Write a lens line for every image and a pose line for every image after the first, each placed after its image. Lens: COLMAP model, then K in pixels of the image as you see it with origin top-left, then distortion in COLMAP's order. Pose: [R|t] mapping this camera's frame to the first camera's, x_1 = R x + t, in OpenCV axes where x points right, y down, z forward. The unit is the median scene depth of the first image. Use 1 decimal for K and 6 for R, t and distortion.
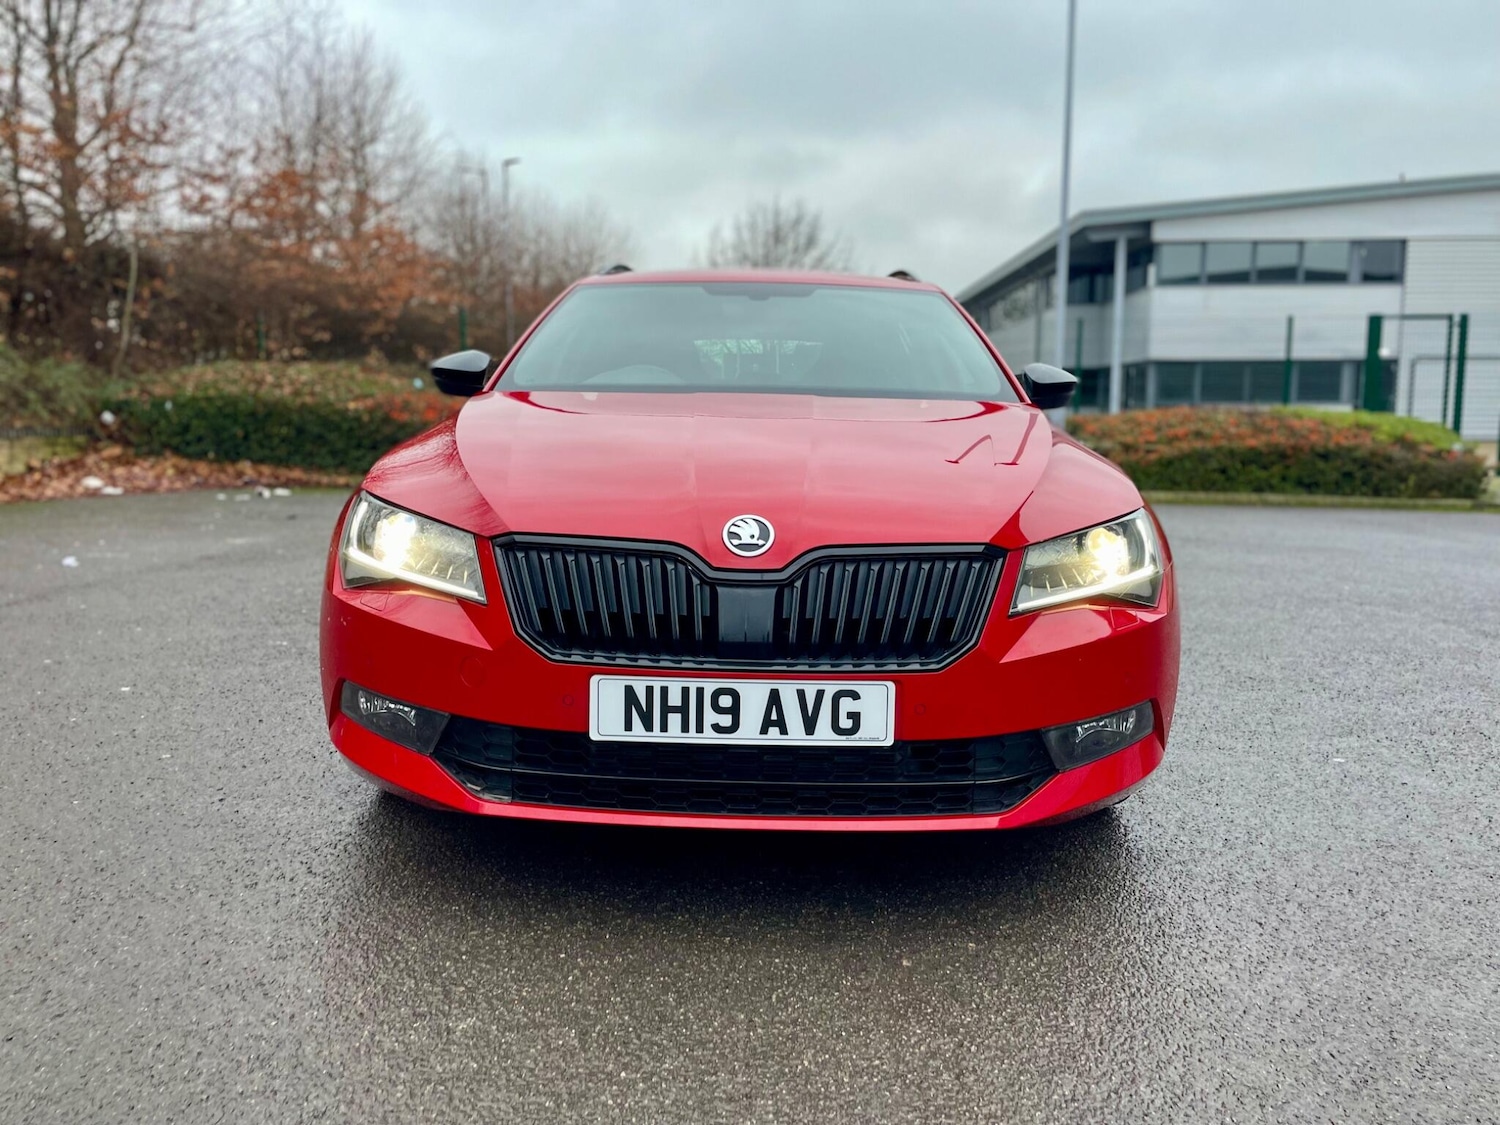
lens RADIAL K [[1125.5, 0, 750.0], [0, 1125.5, 562.5], [0, 0, 1]] dist [0.091603, -0.120436]
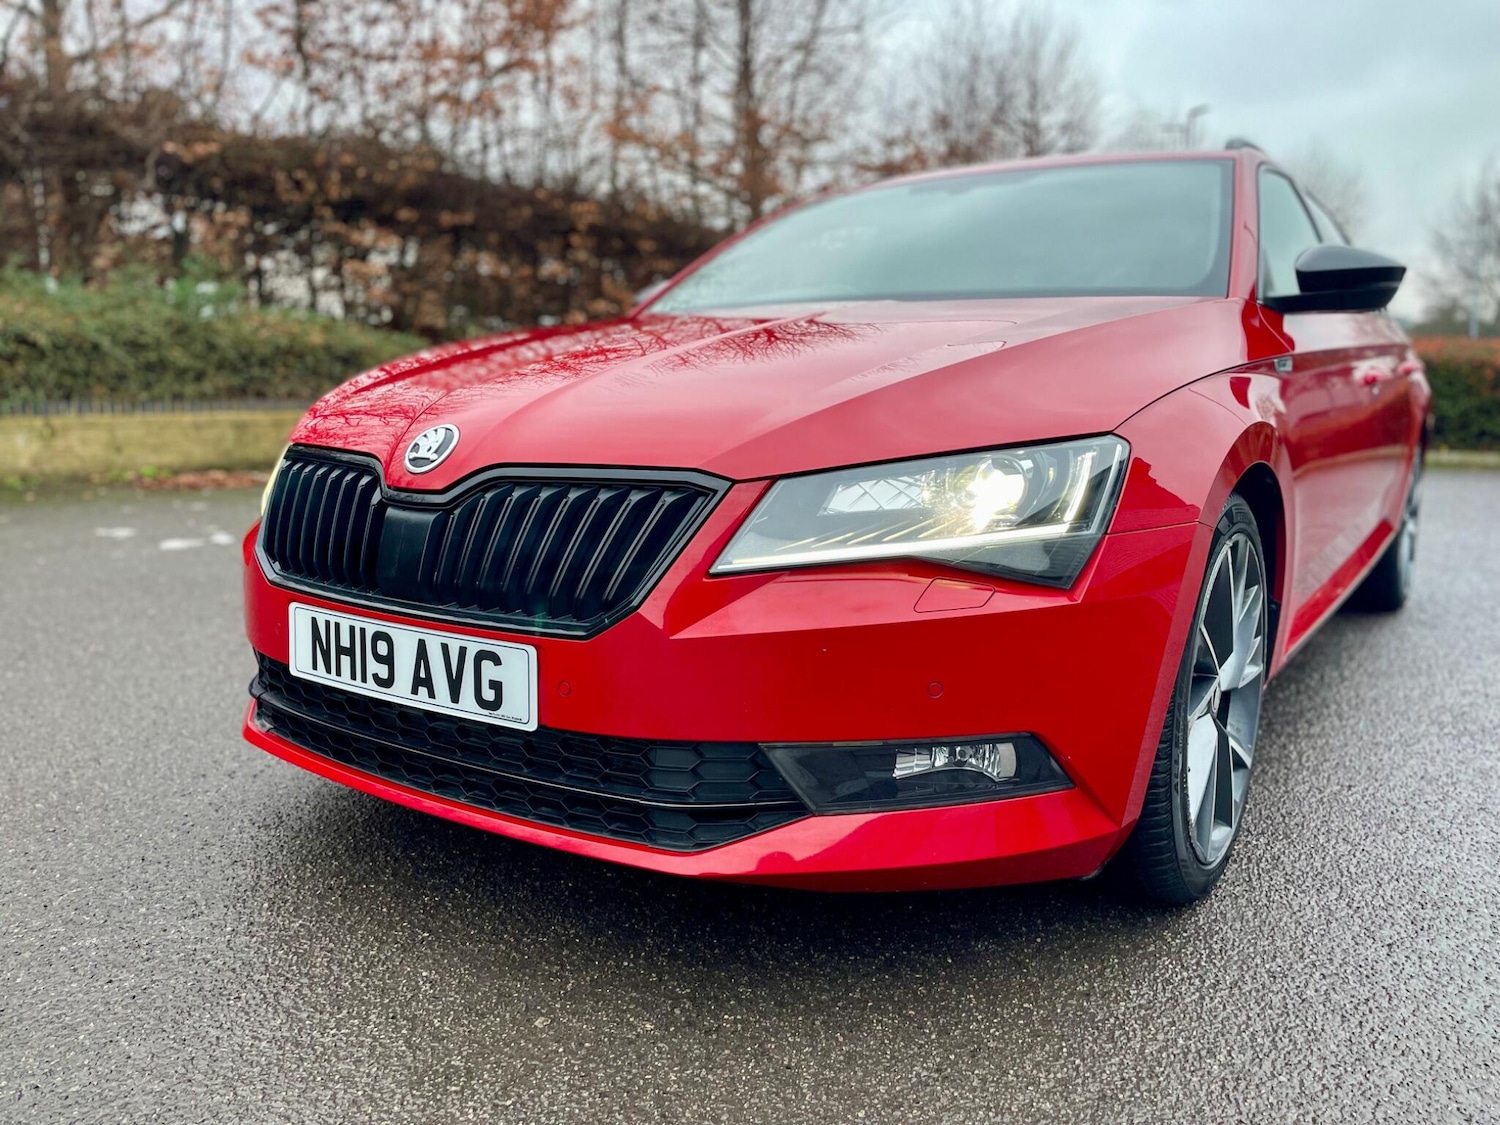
lens RADIAL K [[1129.4, 0, 759.2], [0, 1129.4, 557.9], [0, 0, 1]] dist [0.085528, -0.112045]
pose [[0.830972, 0.068697, -0.552056, 0.656438], [-0.059559, 0.997629, 0.034494, 0.012438], [0.553117, 0.004216, 0.833093, 0.456538]]
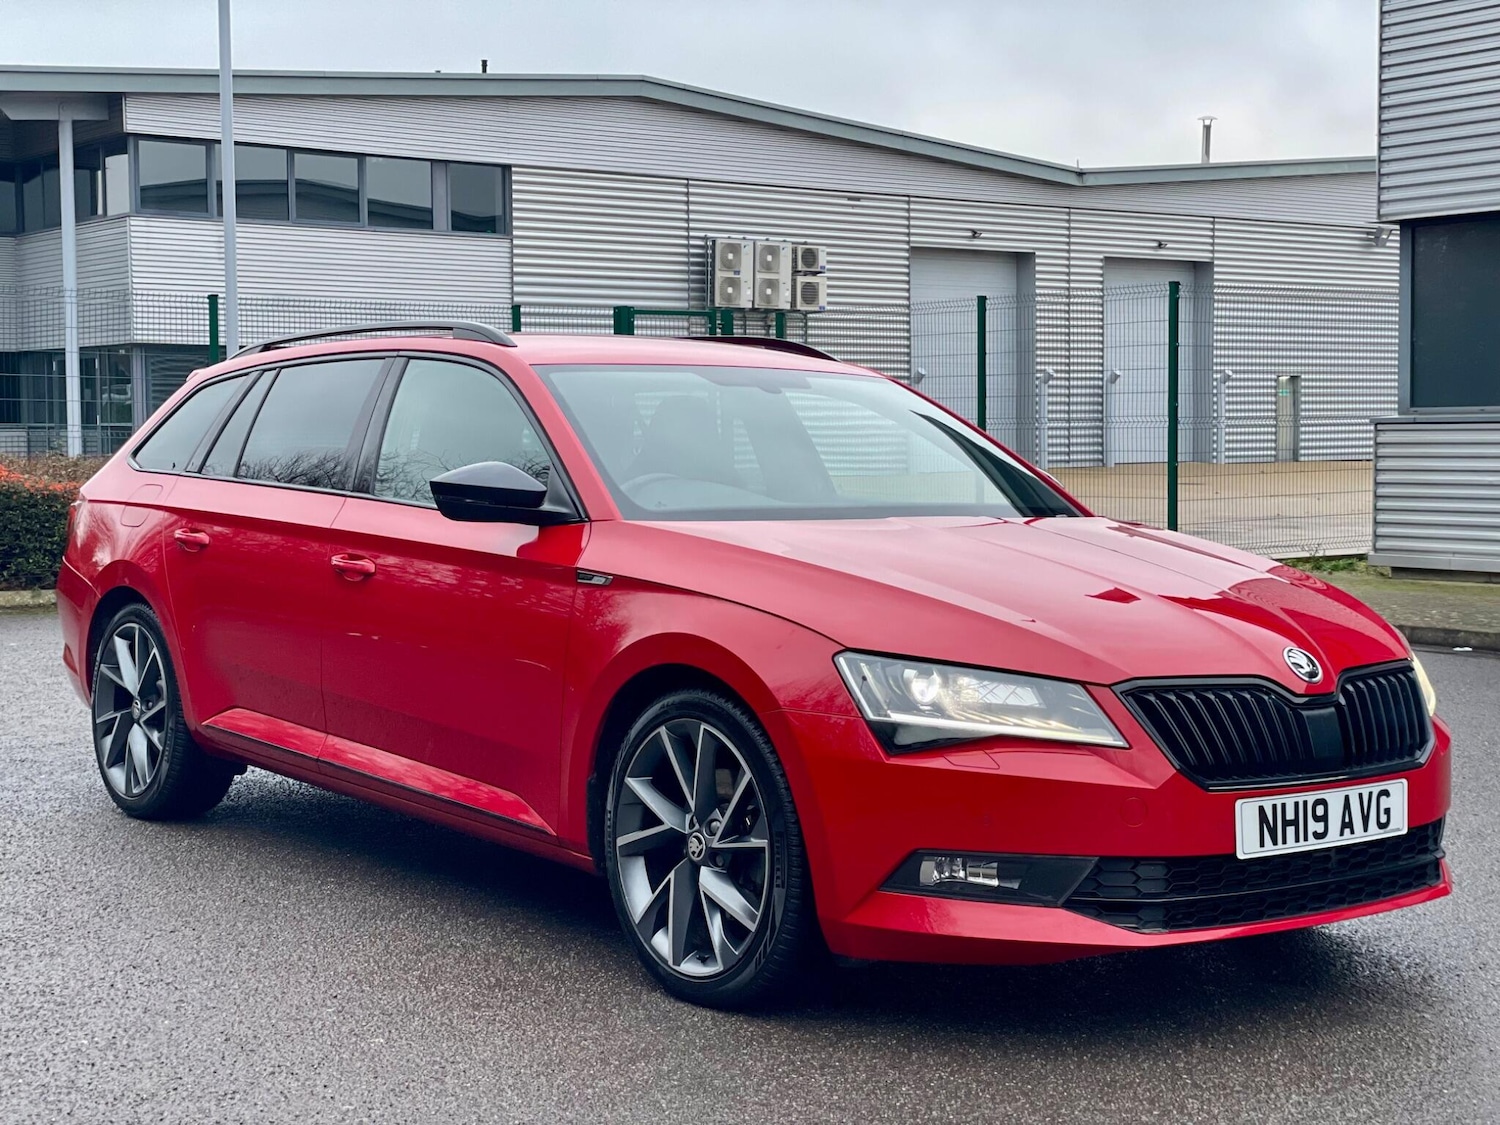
lens RADIAL K [[2224.7, 0, 750.0], [0, 2224.7, 562.5], [0, 0, 1]] dist [0.128915, -0.113153]
pose [[0.779333, -0.043488, 0.625099, -1.873230], [0.086663, 0.995482, -0.038791, -0.088423], [-0.620588, 0.084404, 0.779581, -0.435404]]
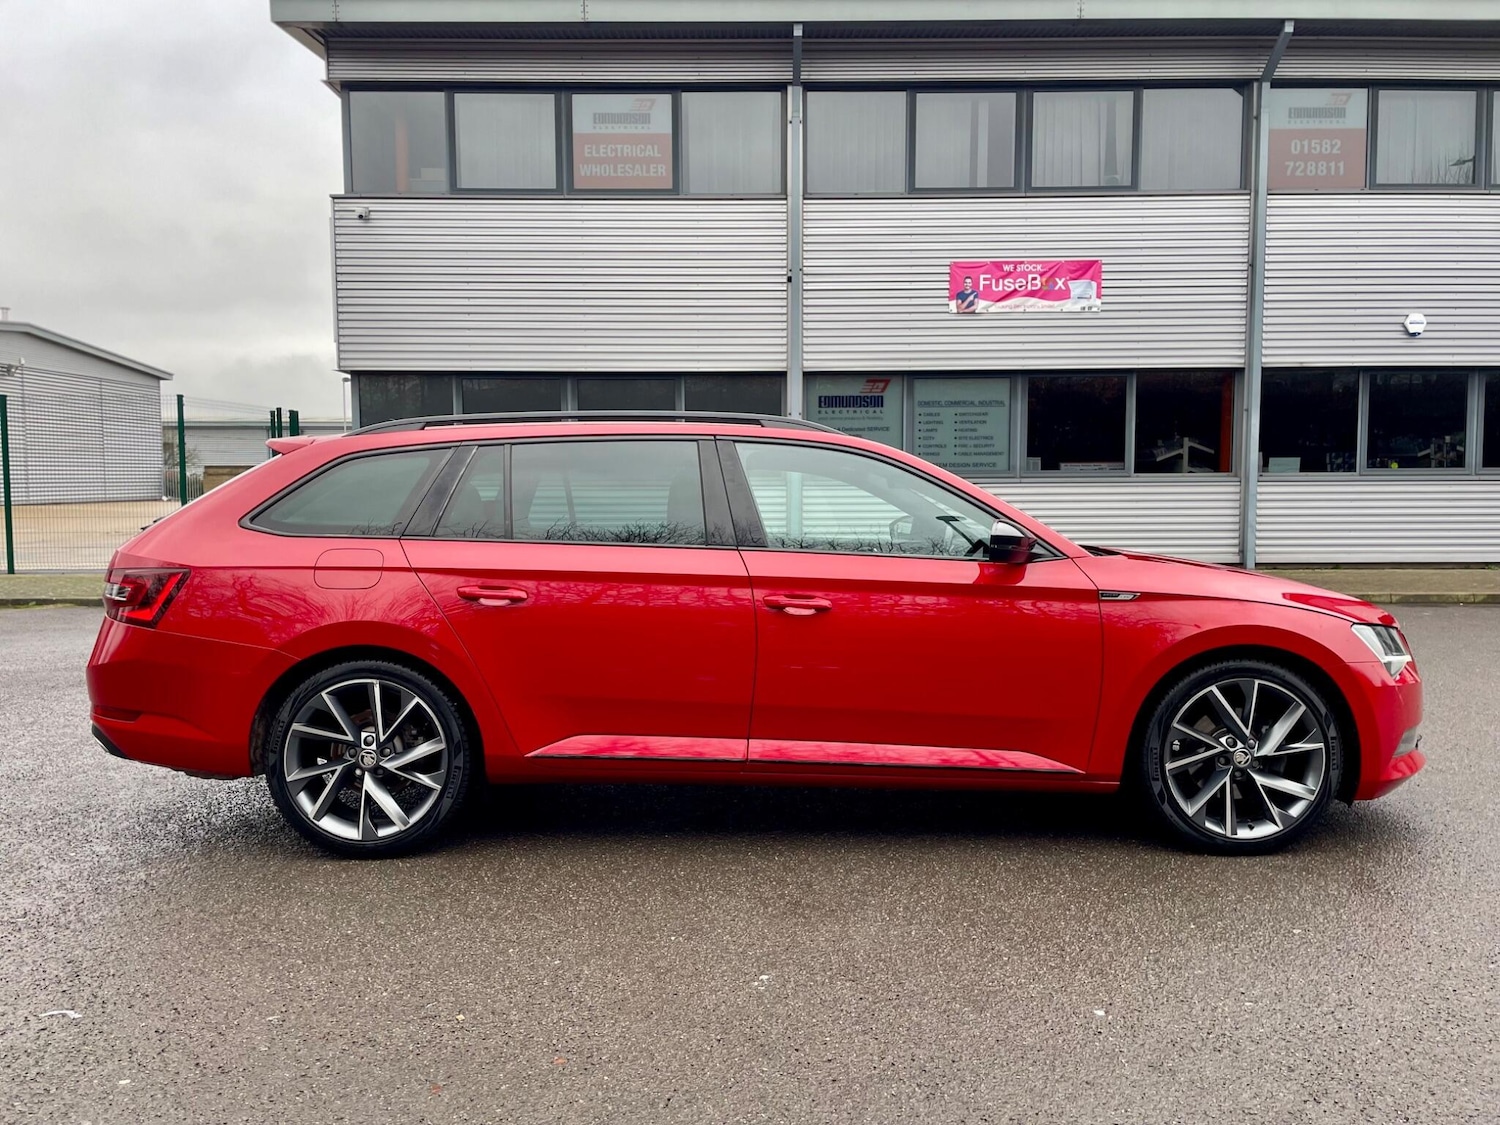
lens RADIAL K [[1129.4, 0, 759.2], [0, 1129.4, 557.9], [0, 0, 1]] dist [0.085528, -0.112045]
pose [[-0.026088, -0.068258, 0.997327, -2.337461], [0.129714, 0.989000, 0.071081, -0.461588], [-0.991208, 0.131222, -0.016947, 2.253982]]
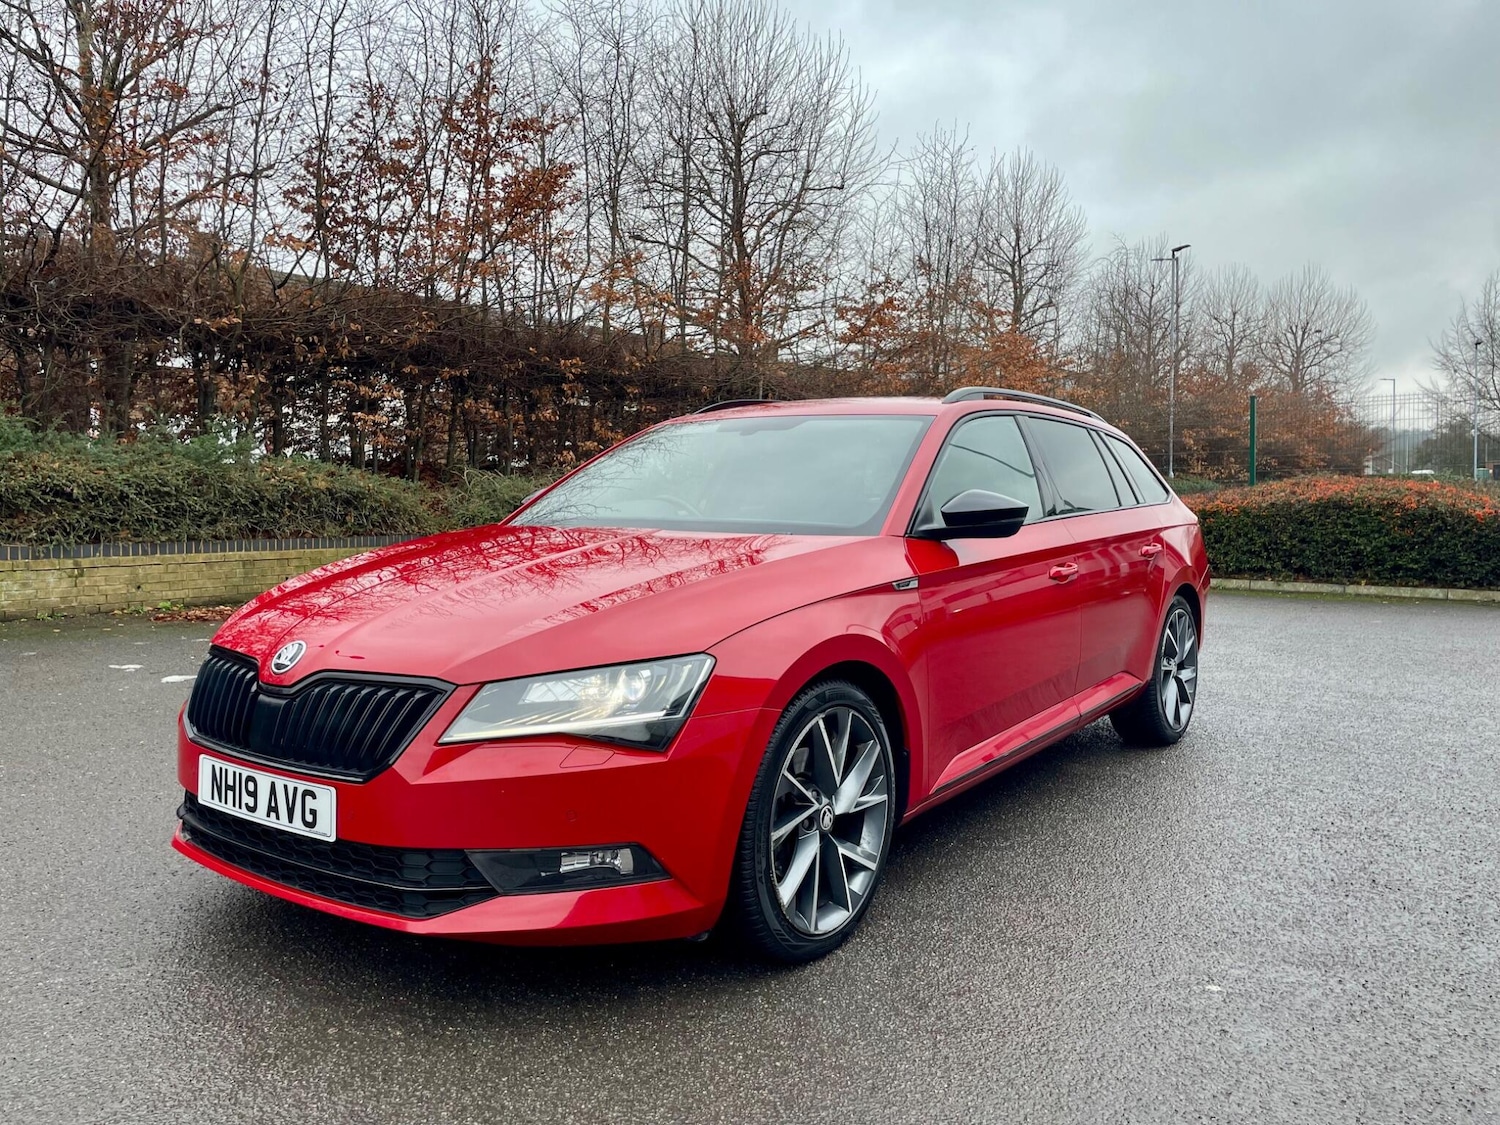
lens RADIAL K [[1125.5, 0, 750.0], [0, 1125.5, 562.5], [0, 0, 1]] dist [0.091603, -0.120436]
pose [[0.815528, 0.017835, -0.578443, 1.173293], [-0.062160, 0.996442, -0.056913, -0.090225], [0.575370, 0.082370, 0.813735, 0.251037]]
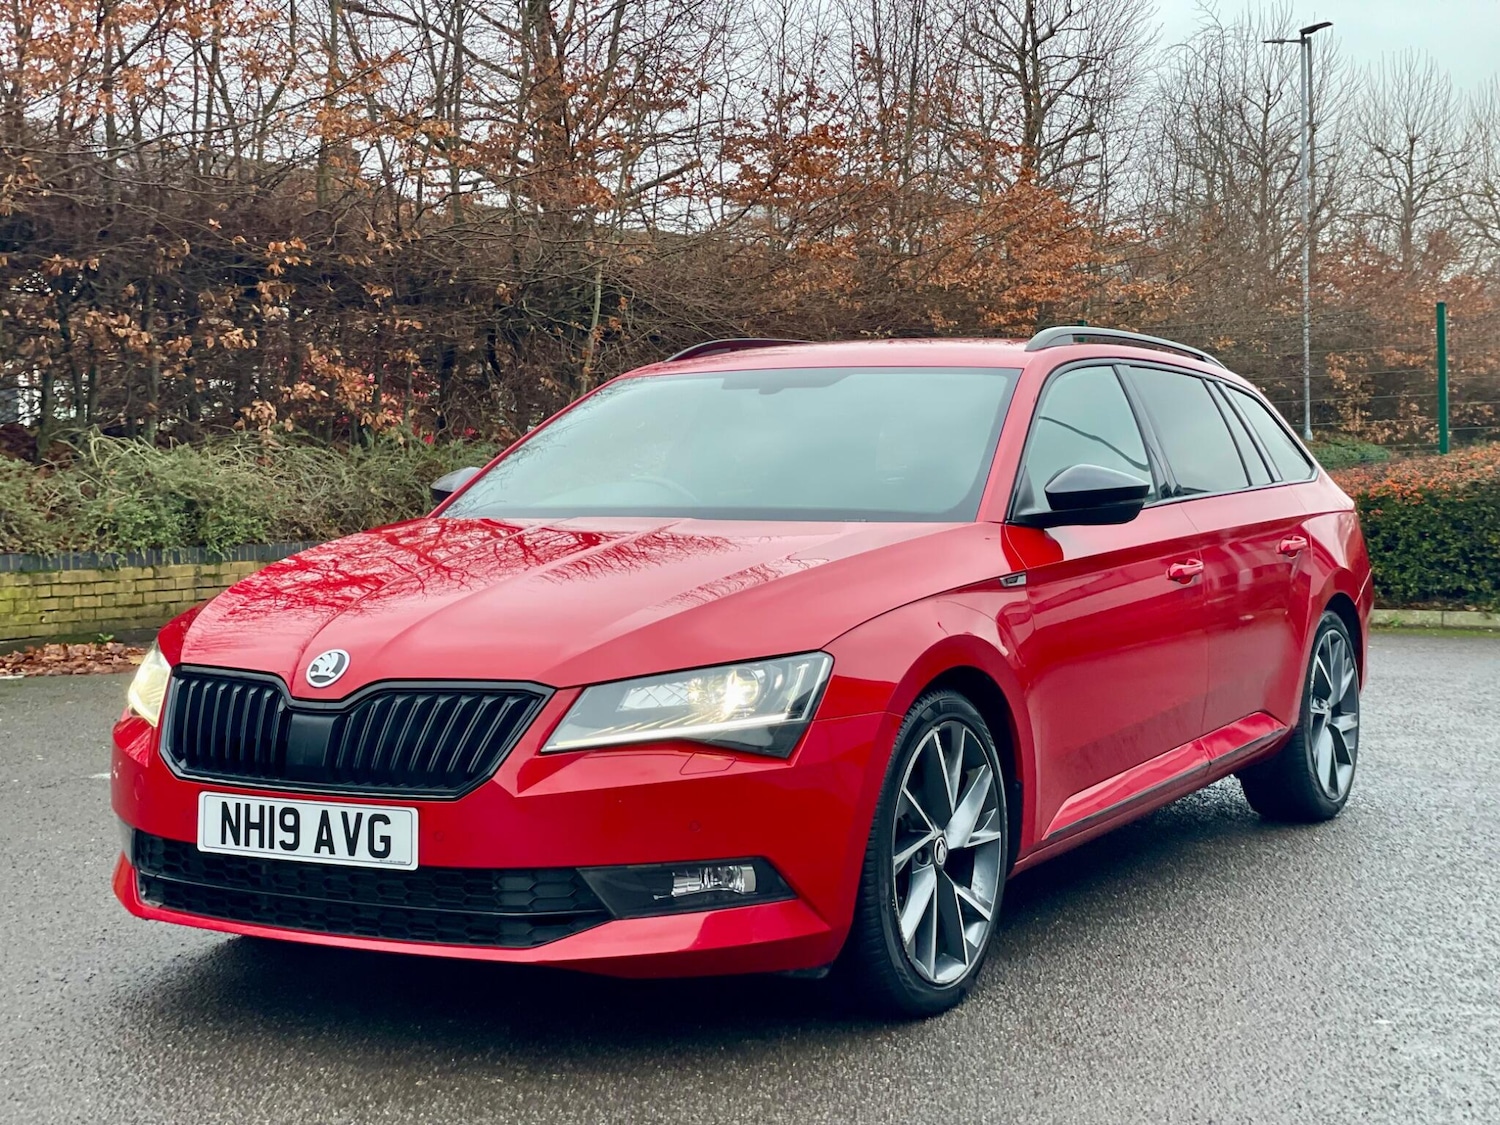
lens RADIAL K [[2217.5, 0, 754.7], [0, 2217.5, 542.3], [0, 0, 1]] dist [0.155817, -0.319919]
pose [[0.874703, -0.011388, -0.484526, 1.412397], [-0.038672, 0.994896, -0.093198, 0.039769], [0.483114, 0.100258, 0.869798, -0.684878]]
